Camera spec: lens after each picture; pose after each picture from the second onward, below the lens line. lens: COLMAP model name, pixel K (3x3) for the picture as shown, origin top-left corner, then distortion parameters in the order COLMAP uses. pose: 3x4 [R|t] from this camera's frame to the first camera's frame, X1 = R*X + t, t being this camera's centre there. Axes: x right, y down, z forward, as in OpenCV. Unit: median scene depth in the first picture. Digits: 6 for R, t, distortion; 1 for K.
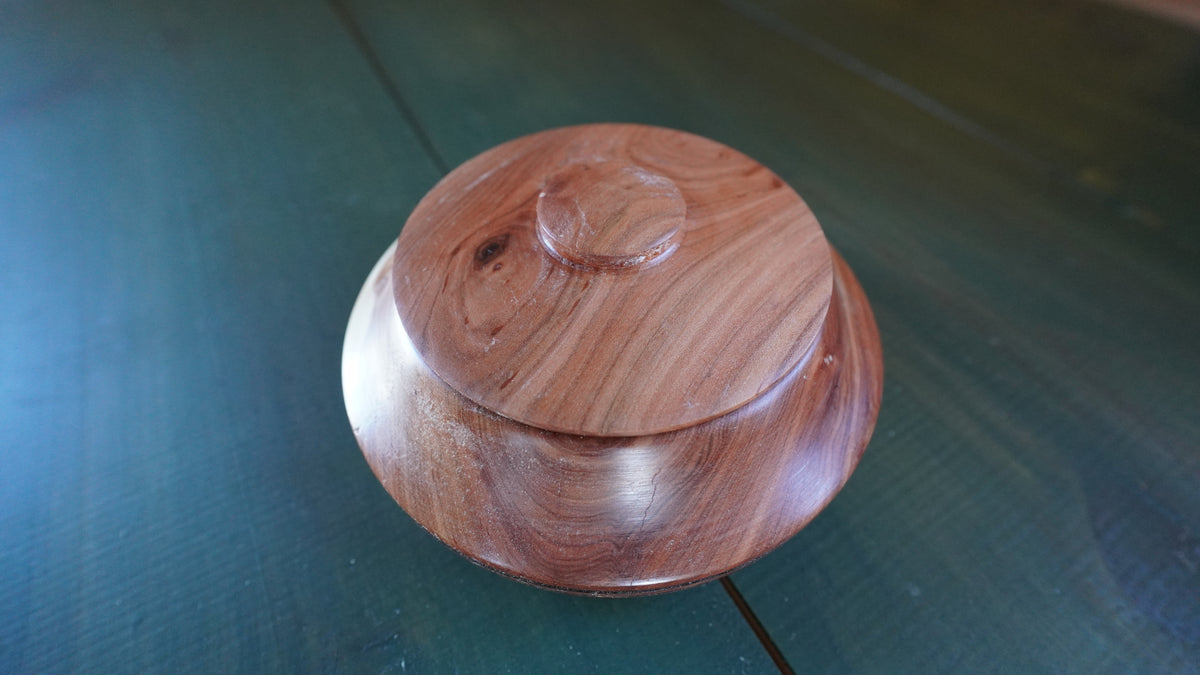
lens RADIAL K [[550.6, 0, 604.0], [0, 550.6, 346.2], [0, 0, 1]] dist [-0.017940, -0.000240]
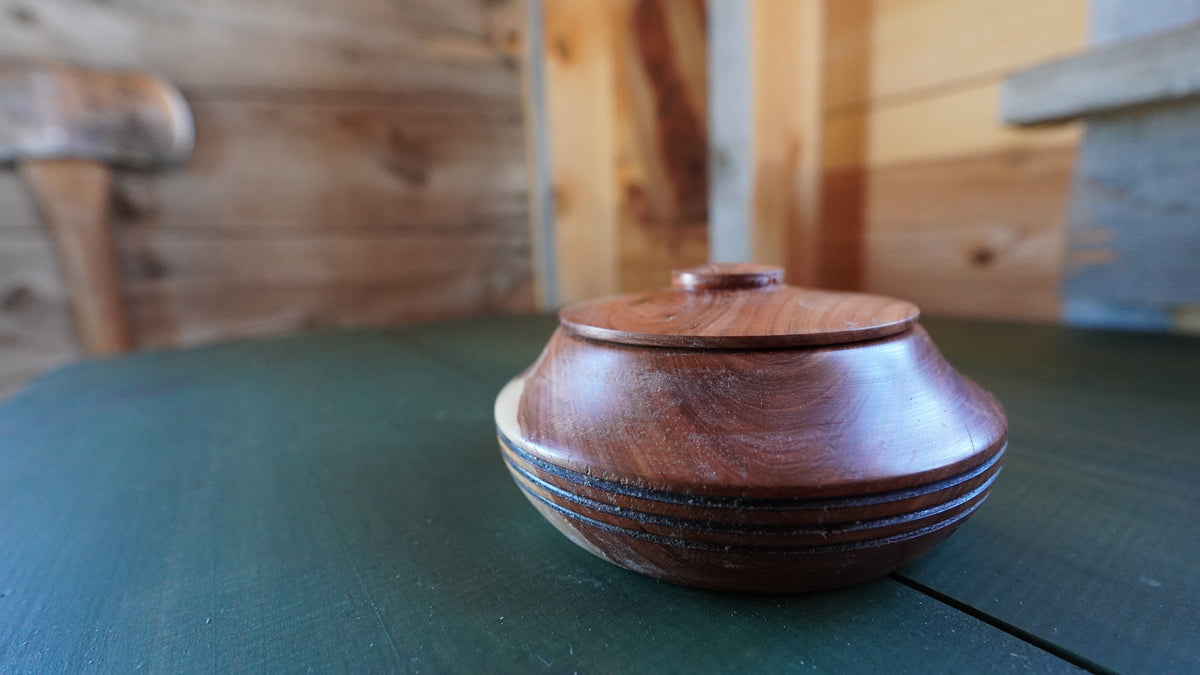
lens RADIAL K [[552.5, 0, 607.2], [0, 552.5, 332.9], [0, 0, 1]] dist [-0.016659, 0.003088]
pose [[0.995546, -0.048242, 0.080994, -0.438683], [0.090450, 0.730971, -0.676387, 0.822045], [-0.026574, 0.680701, 0.732079, 0.132706]]
